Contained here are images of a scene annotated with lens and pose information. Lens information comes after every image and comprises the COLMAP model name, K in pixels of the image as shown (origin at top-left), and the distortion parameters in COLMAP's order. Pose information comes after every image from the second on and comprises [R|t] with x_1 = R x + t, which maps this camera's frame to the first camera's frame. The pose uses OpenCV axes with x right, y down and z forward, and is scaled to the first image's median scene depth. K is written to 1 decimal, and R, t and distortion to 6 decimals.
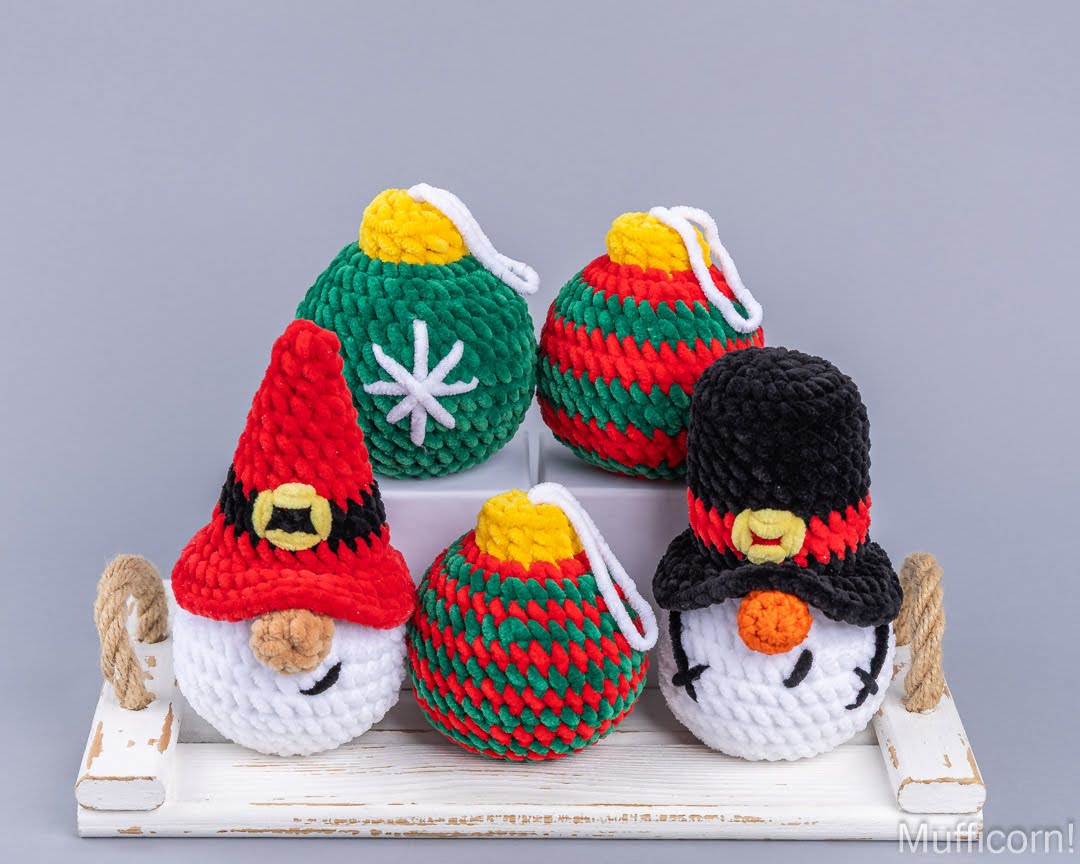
lens RADIAL K [[2788.6, 0, 543.1], [0, 2788.6, 435.5], [0, 0, 1]] dist [0.015159, 0.000000]
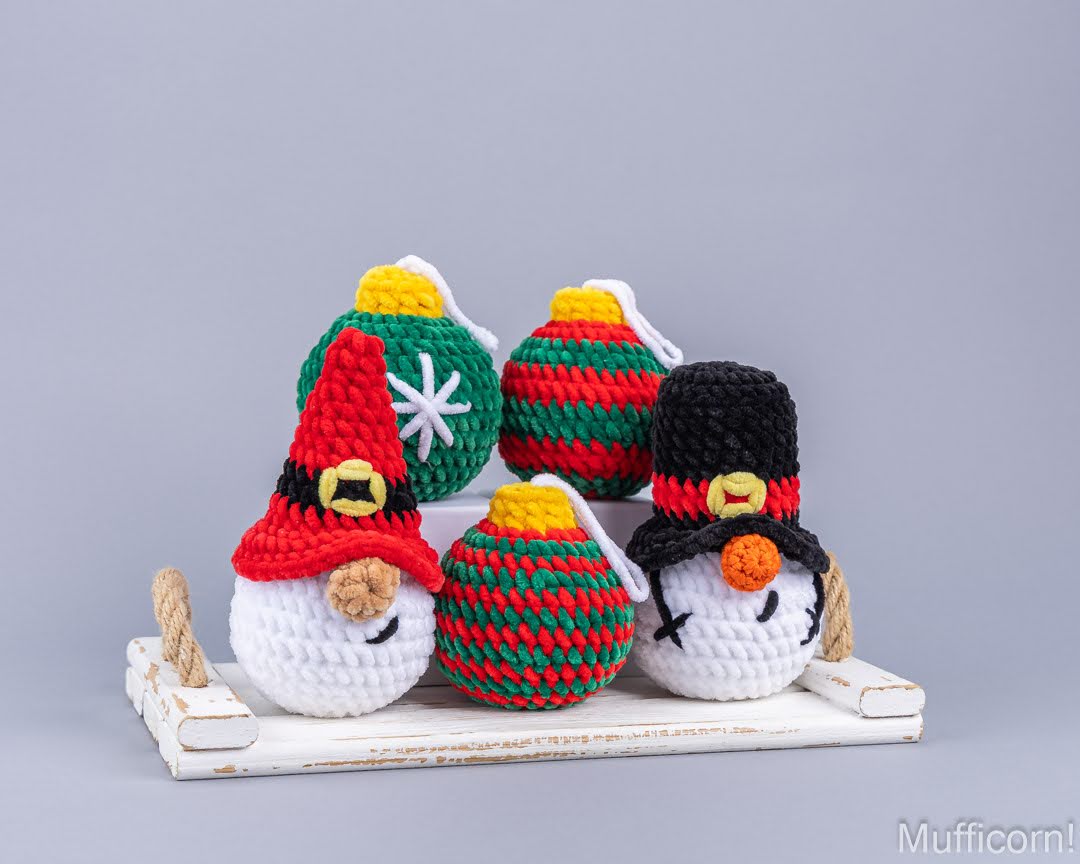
lens RADIAL K [[2019.1, 0, 577.1], [0, 2019.1, 442.7], [0, 0, 1]] dist [0.007773, 0.000000]
pose [[0.959955, -0.017790, 0.279588, -0.233399], [0.086731, 0.967825, -0.236206, 0.215490], [-0.266390, 0.250996, 0.930611, 0.184883]]
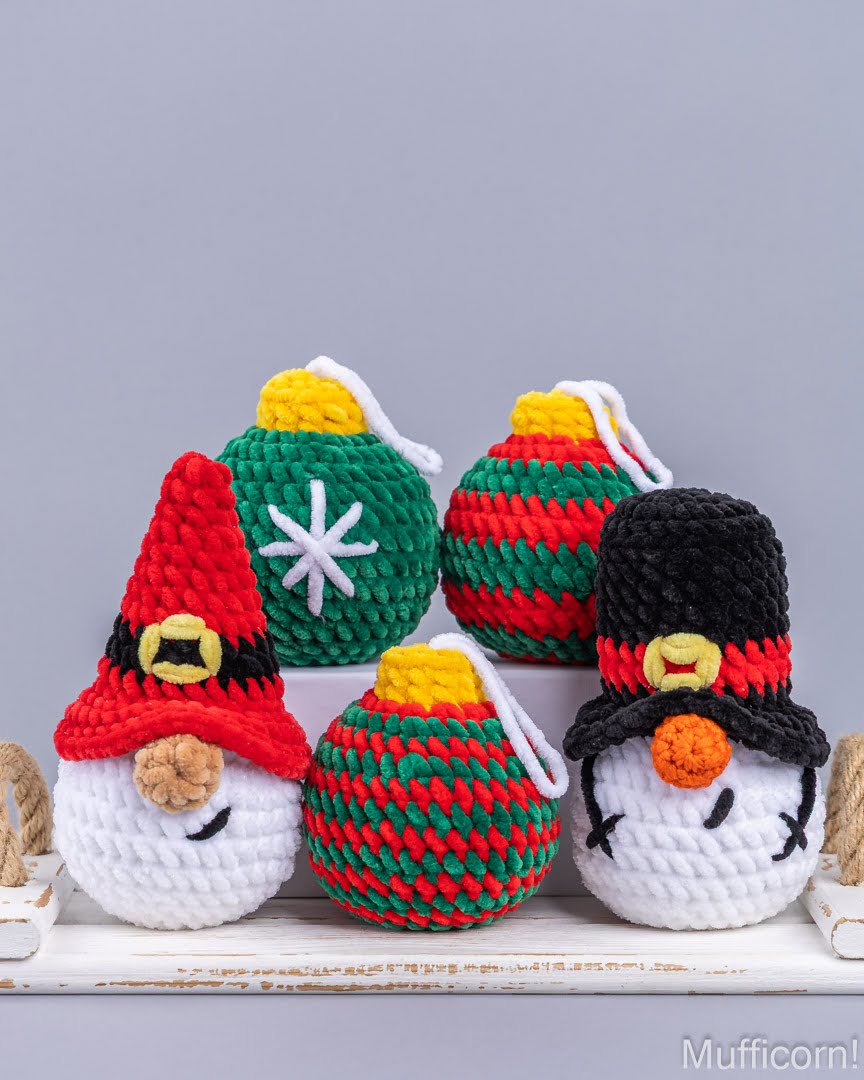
lens RADIAL K [[2947.9, 0, 427.8], [0, 2947.9, 534.6], [0, 0, 1]] dist [0.017907, 0.000000]
pose [[0.999578, -0.015634, -0.024493, 0.019571], [0.008759, 0.965834, -0.259015, 0.250205], [0.027706, 0.258691, 0.965563, 0.019890]]
